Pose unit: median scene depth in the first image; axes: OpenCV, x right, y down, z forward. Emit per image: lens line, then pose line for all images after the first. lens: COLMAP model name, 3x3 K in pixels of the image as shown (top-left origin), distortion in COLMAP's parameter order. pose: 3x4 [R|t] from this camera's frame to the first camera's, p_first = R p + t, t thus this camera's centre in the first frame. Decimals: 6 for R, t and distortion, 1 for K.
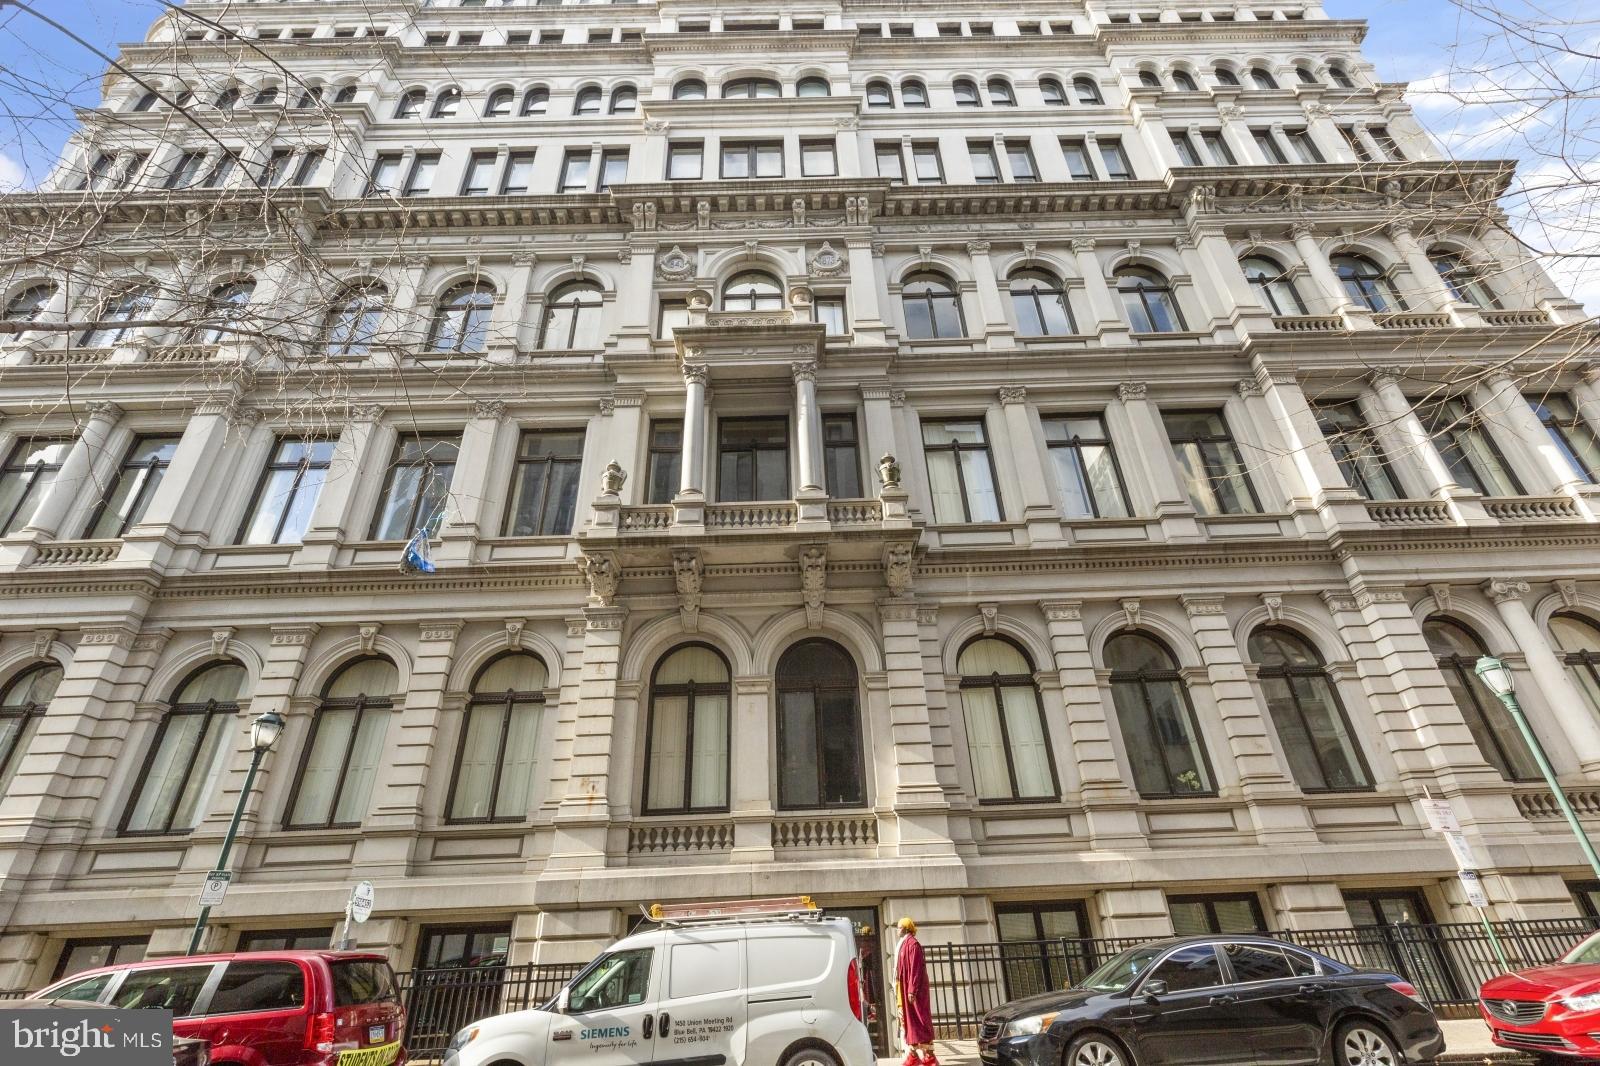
lens RADIAL K [[718.6, 0, 798.4], [0, 718.6, 526.0], [0, 0, 1]] dist [-0.001767, 0.000452]
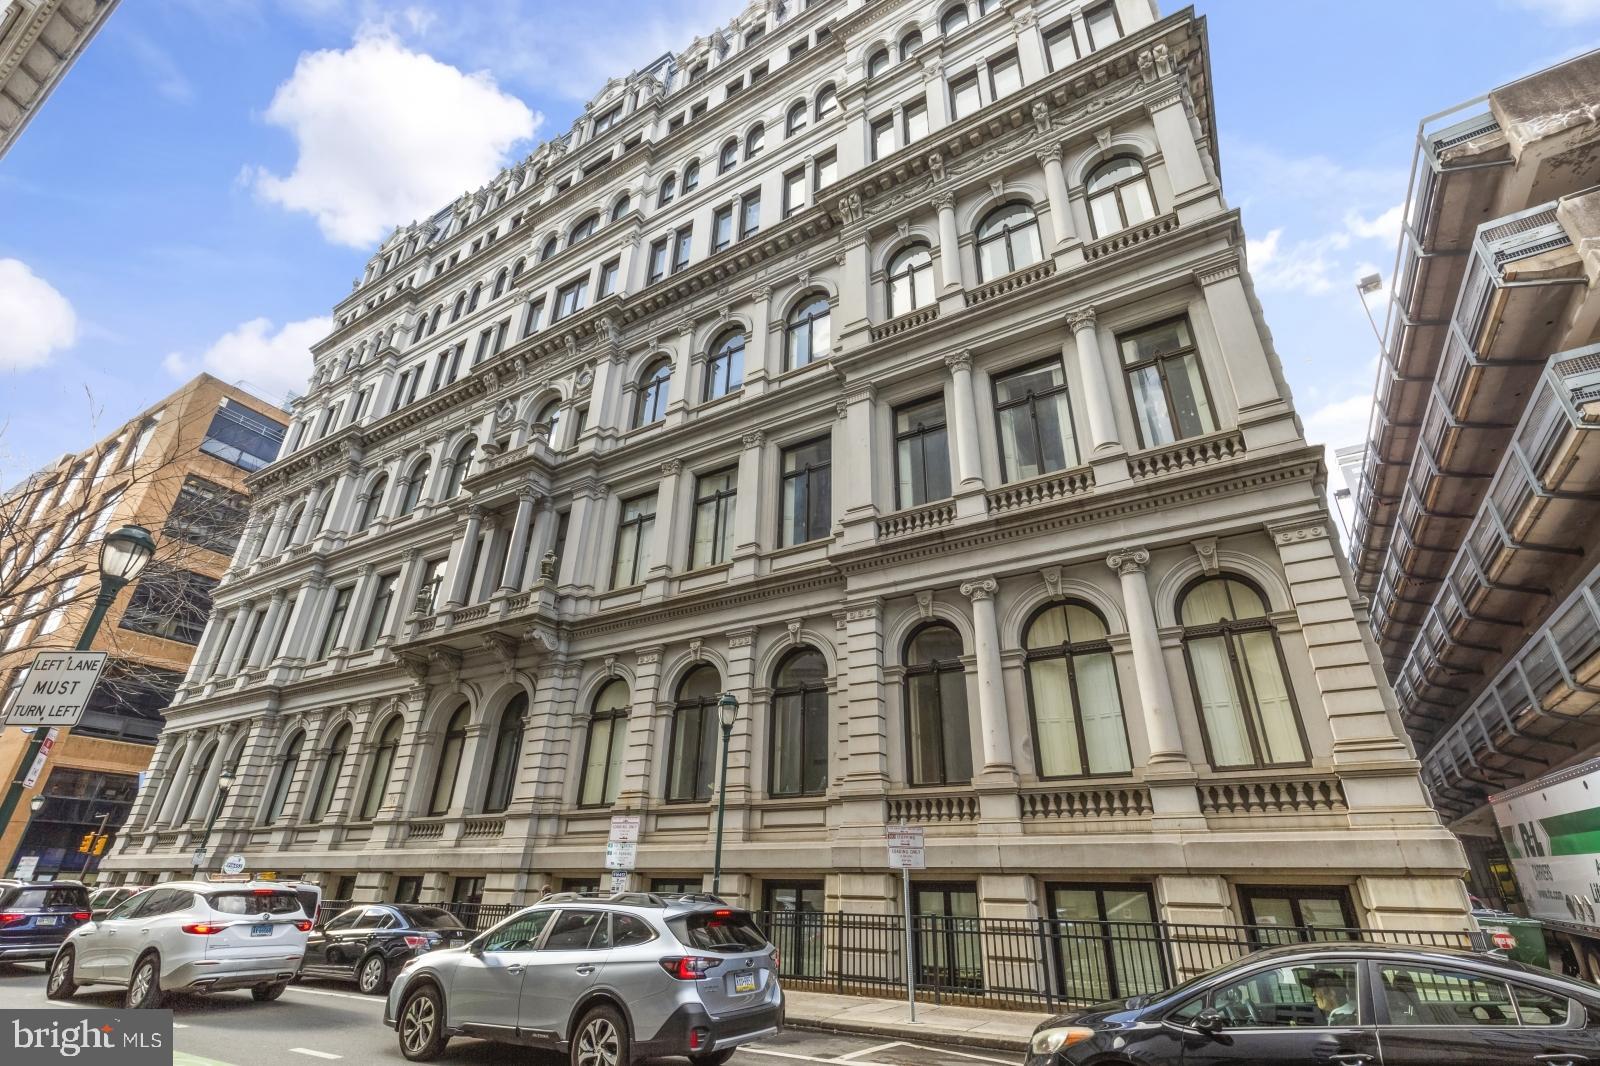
lens RADIAL K [[738.0, 0, 793.6], [0, 738.0, 529.7], [0, 0, 1]] dist [-0.004461, 0.000588]
pose [[0.846661, -0.189858, -0.497110, 0.232780], [0.216921, 0.976183, -0.003374, -0.006391], [0.485911, -0.104977, 0.867681, 0.005790]]
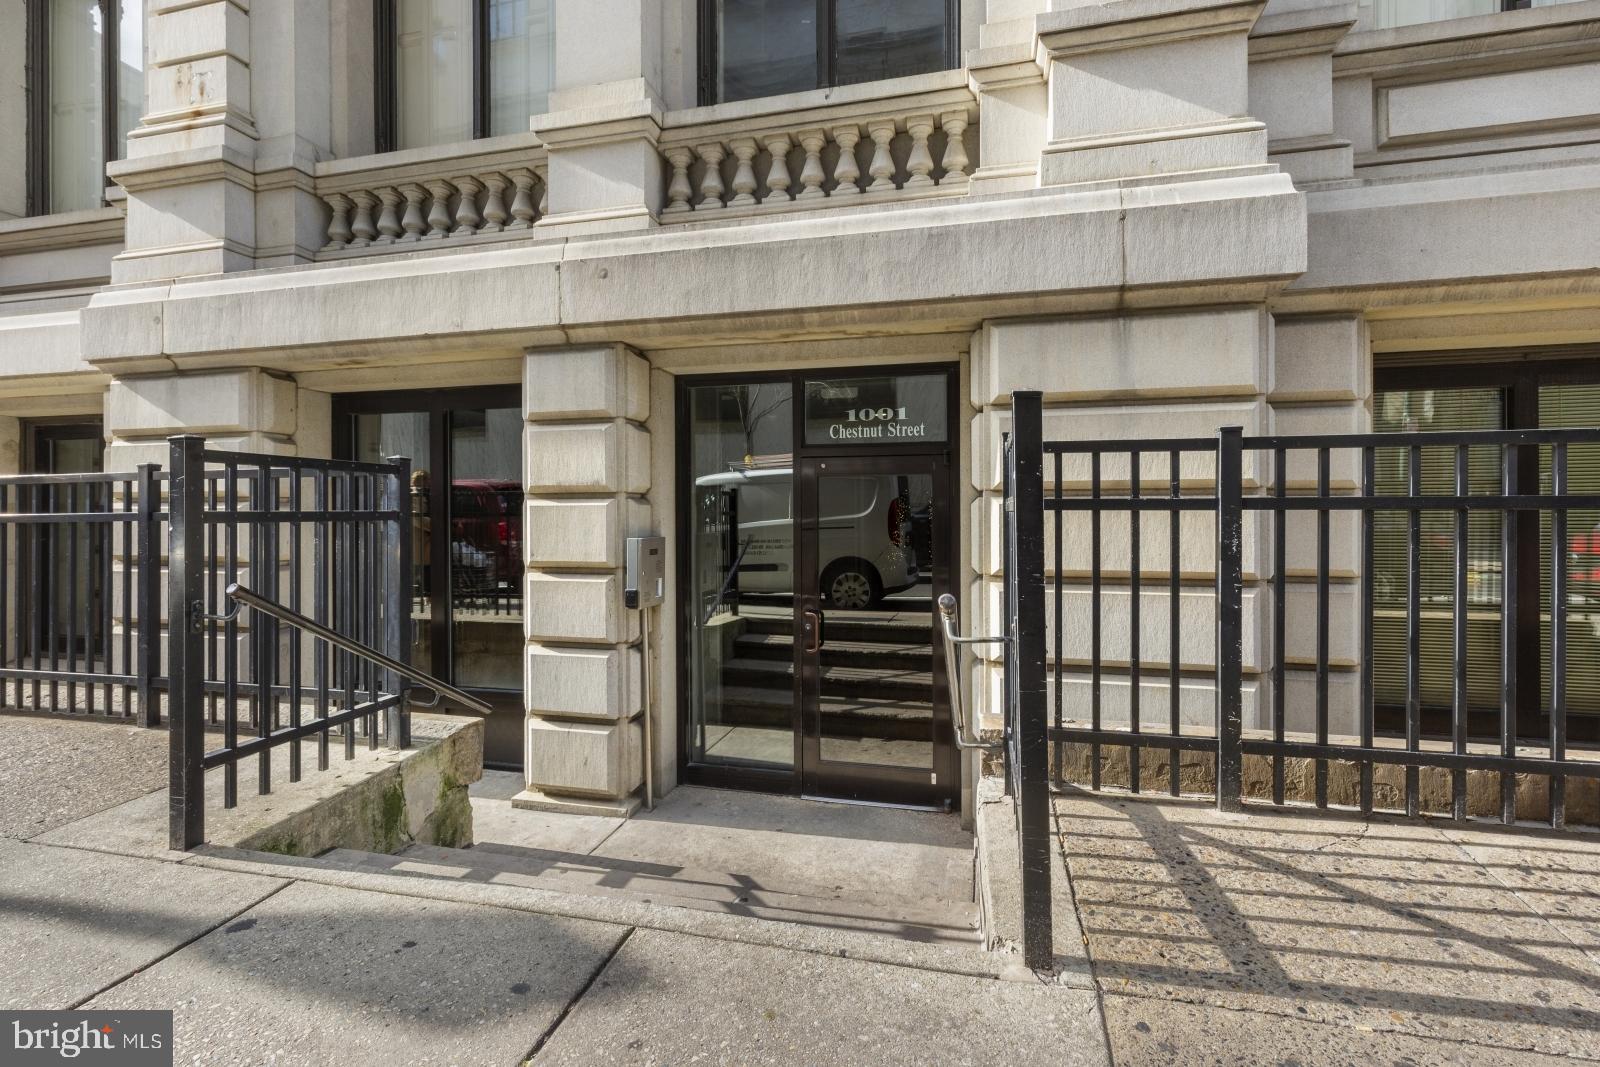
lens RADIAL K [[718.6, 0, 798.4], [0, 718.6, 526.5], [0, 0, 1]] dist [-0.001767, 0.000452]
pose [[0.969680, 0.036734, -0.241601, 0.097471], [0.089962, 0.865554, 0.492669, 0.343760], [0.227217, -0.499466, 0.836006, 0.545550]]
